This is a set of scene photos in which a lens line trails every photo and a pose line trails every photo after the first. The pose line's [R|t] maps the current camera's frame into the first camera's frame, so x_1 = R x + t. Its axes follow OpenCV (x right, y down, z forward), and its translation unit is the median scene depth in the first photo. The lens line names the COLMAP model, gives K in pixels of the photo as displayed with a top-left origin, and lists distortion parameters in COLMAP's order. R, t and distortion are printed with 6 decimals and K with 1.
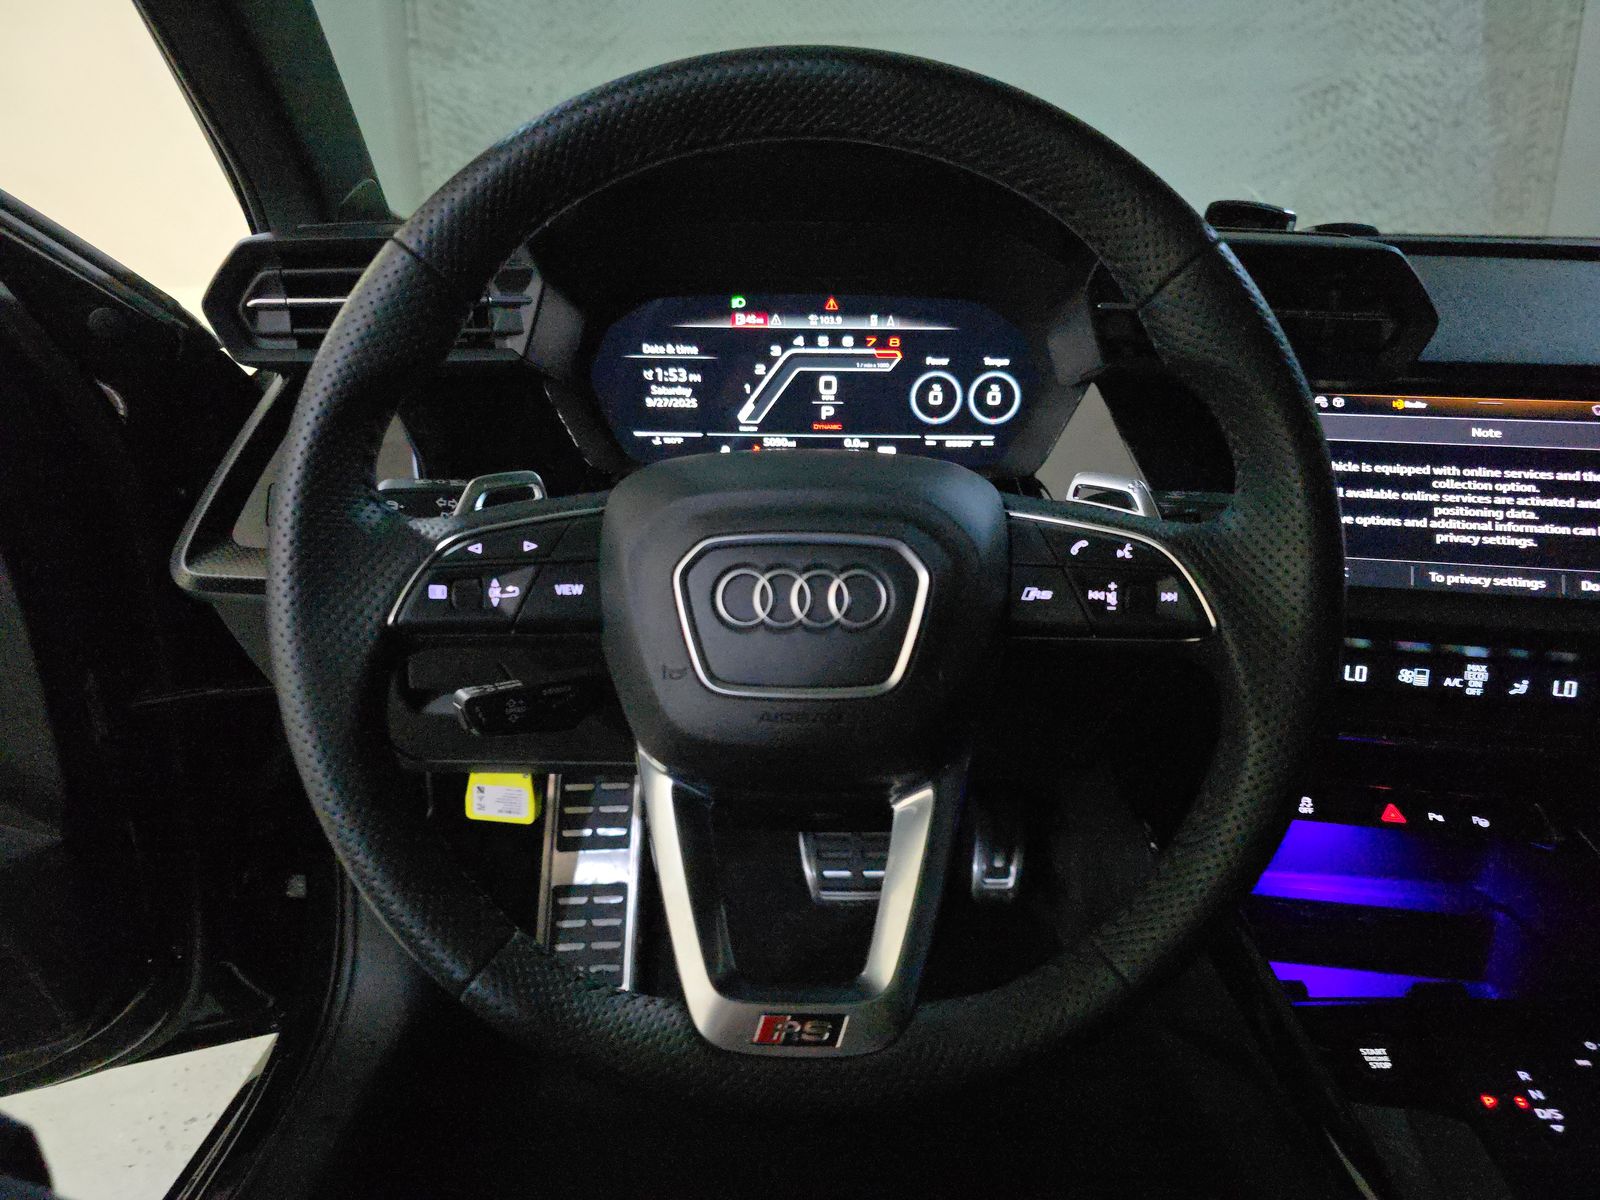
lens RADIAL K [[1065.8, 0, 800.0], [0, 1065.8, 648.8], [0, 0, 1]] dist [0.021375, -0.020151]
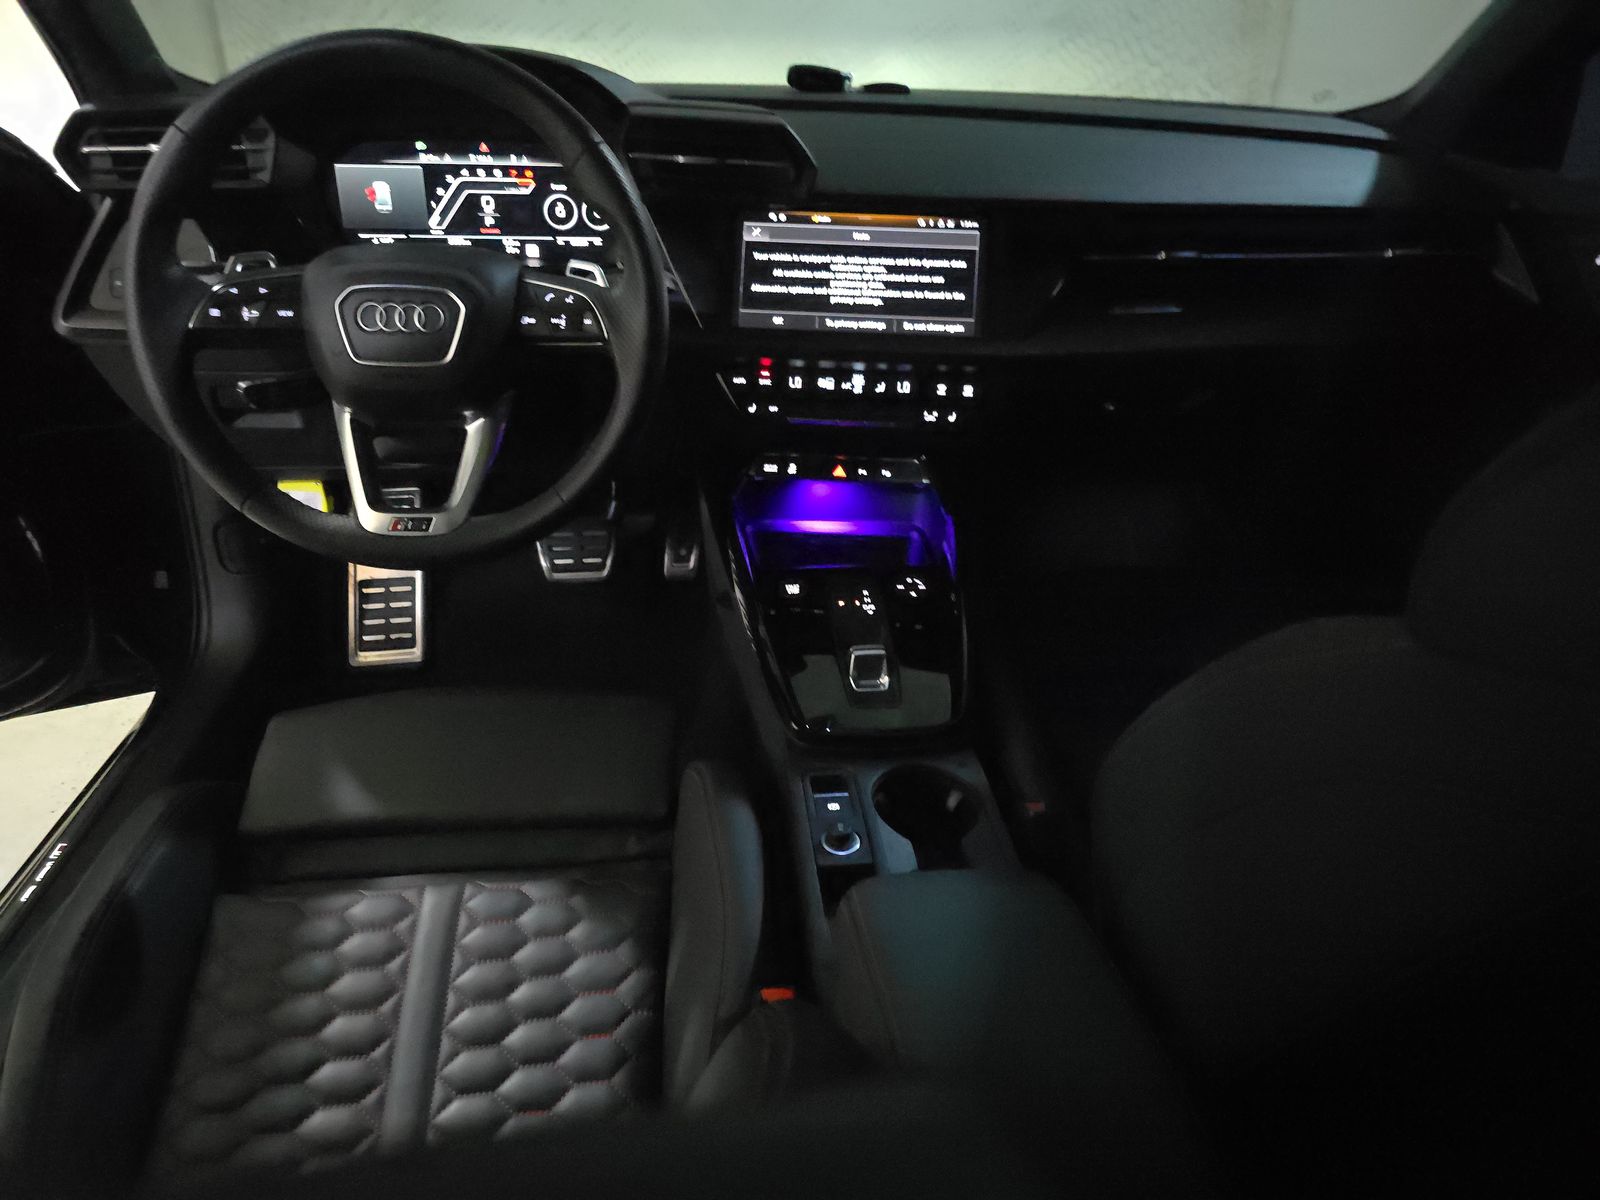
lens RADIAL K [[1078.5, 0, 803.0], [0, 1078.5, 642.9], [0, 0, 1]] dist [0.033924, -0.022331]
pose [[0.993709, -0.039923, 0.104633, 0.293213], [0.023097, 0.987274, 0.157340, 0.146131], [-0.109583, -0.153933, 0.981986, -0.697584]]
